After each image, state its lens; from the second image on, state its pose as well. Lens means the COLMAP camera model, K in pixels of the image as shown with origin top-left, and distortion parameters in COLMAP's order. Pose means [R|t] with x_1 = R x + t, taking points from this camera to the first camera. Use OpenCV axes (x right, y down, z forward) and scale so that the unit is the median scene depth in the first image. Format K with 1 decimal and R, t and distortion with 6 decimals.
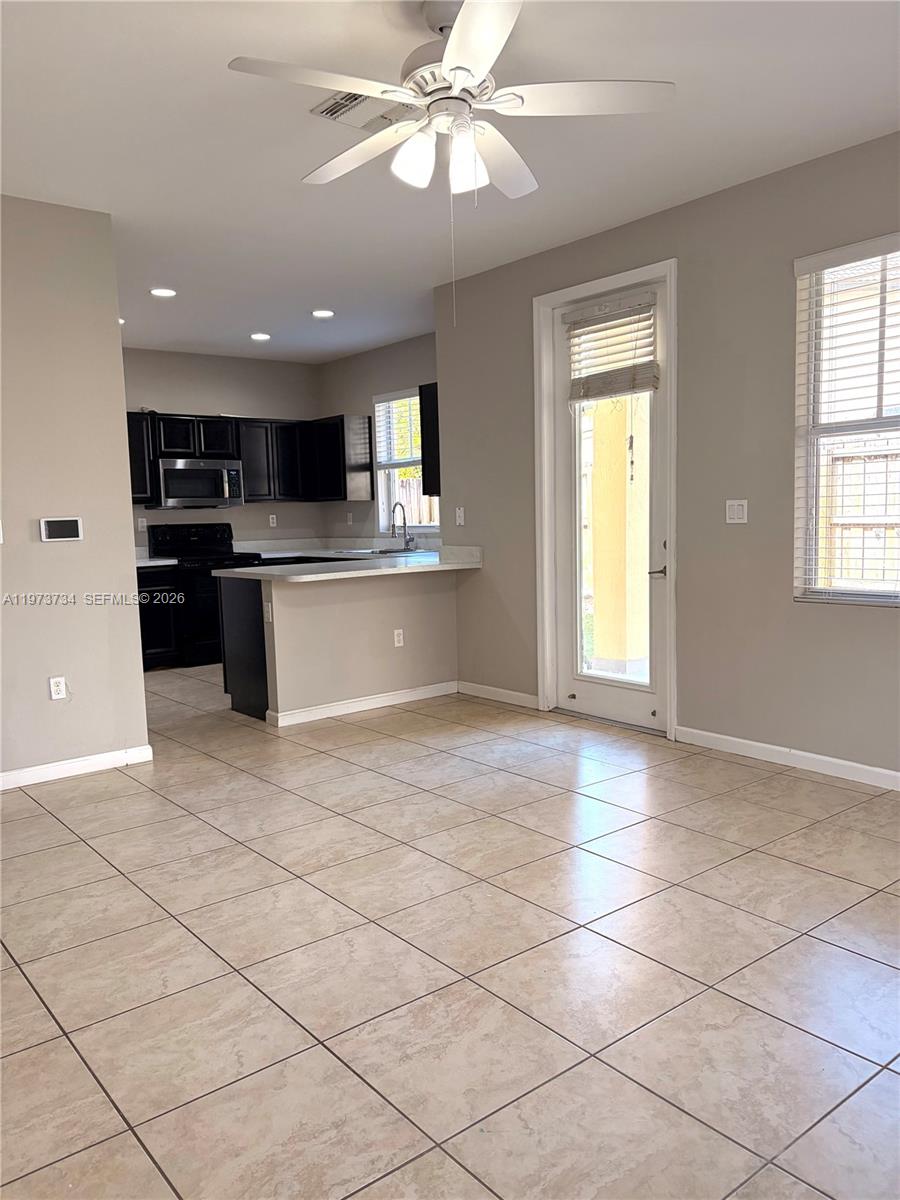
lens RADIAL K [[912.9, 0, 424.4], [0, 912.9, 583.8], [0, 0, 1]] dist [0.046169, -0.047264]
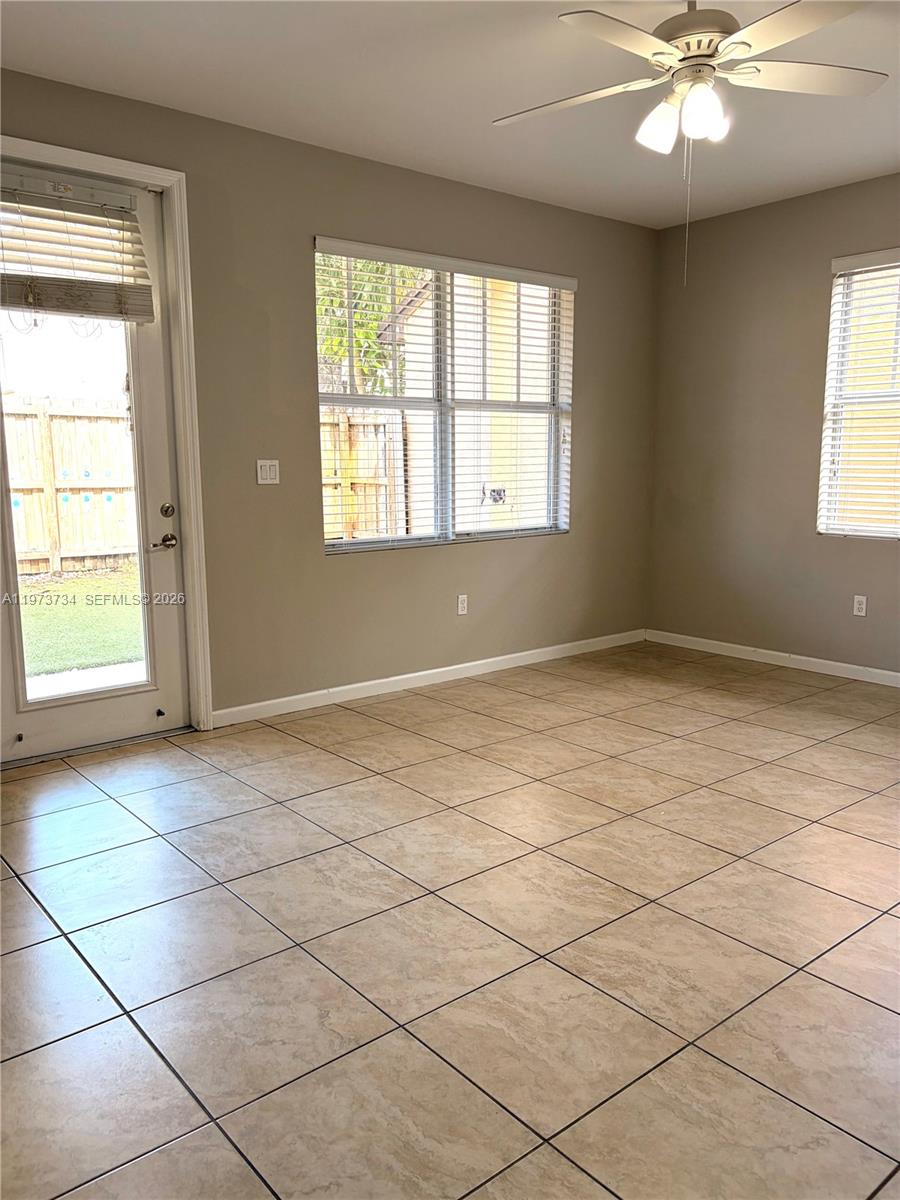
lens RADIAL K [[912.9, 0, 460.2], [0, 912.9, 596.0], [0, 0, 1]] dist [0.046169, -0.047264]
pose [[-0.035229, -0.125674, 0.991446, -0.657440], [0.088214, 0.987798, 0.128346, -0.055132], [-0.995478, 0.091981, -0.023713, 0.830868]]
